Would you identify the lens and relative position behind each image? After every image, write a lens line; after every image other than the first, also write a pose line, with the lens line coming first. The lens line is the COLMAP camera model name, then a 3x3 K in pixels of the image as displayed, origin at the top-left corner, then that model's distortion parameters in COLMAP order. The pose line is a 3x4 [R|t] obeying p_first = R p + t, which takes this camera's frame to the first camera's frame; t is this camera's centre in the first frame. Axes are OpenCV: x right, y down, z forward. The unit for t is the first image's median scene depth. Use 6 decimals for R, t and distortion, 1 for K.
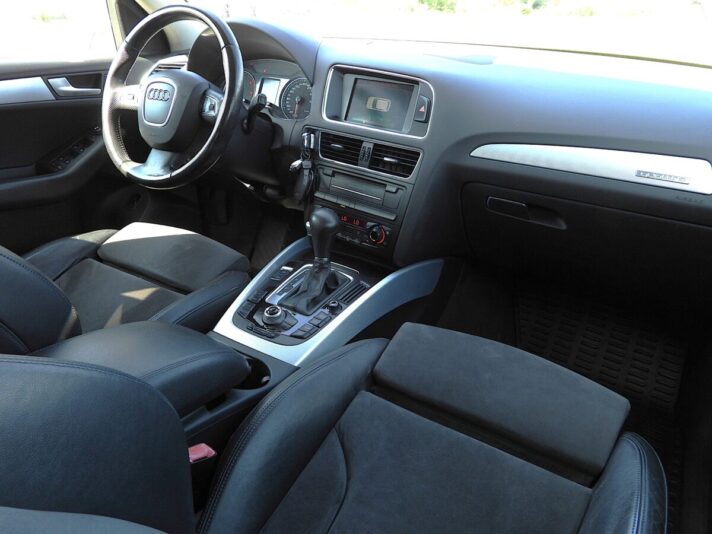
lens RADIAL K [[558.6, 0, 356.0], [0, 558.6, 267.0], [0, 0, 1]] dist [-0.005768, -0.003374]
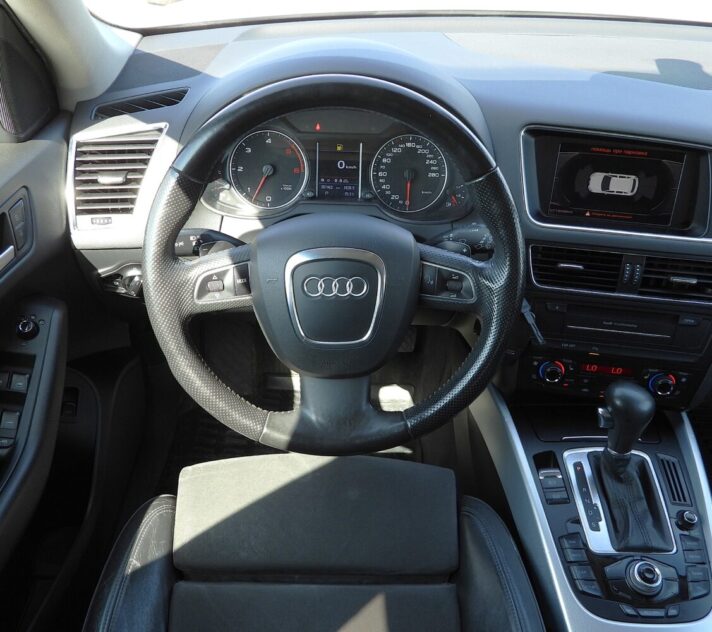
lens RADIAL K [[641.7, 0, 356.0], [0, 641.7, 343.1], [0, 0, 1]] dist [-0.003919, 0.014507]
pose [[0.842030, -0.348936, 0.411374, -0.589175], [0.227741, 0.921266, 0.315281, -0.438943], [-0.488998, -0.171789, 0.855201, 0.515208]]
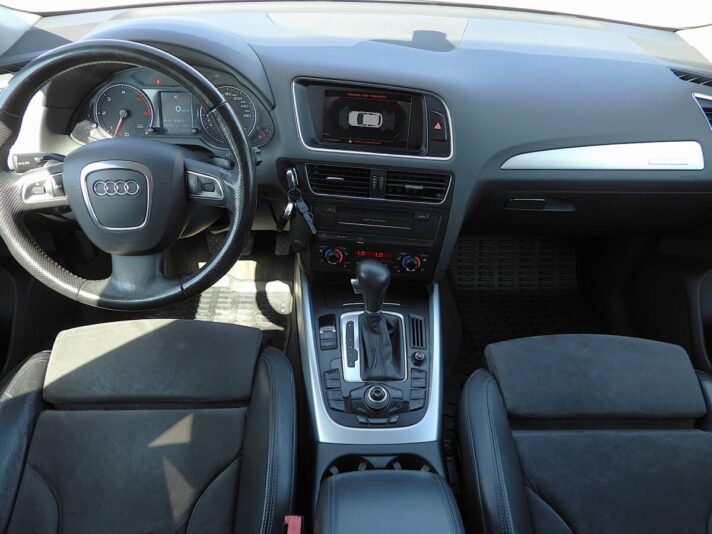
lens RADIAL K [[515.3, 0, 356.0], [0, 515.3, 267.0], [0, 0, 1]] dist [-0.005797, 0.005455]
pose [[0.825581, -0.363677, 0.431457, -0.423162], [0.237584, 0.917560, 0.318806, -0.355239], [-0.511830, -0.160693, 0.843924, 0.301786]]
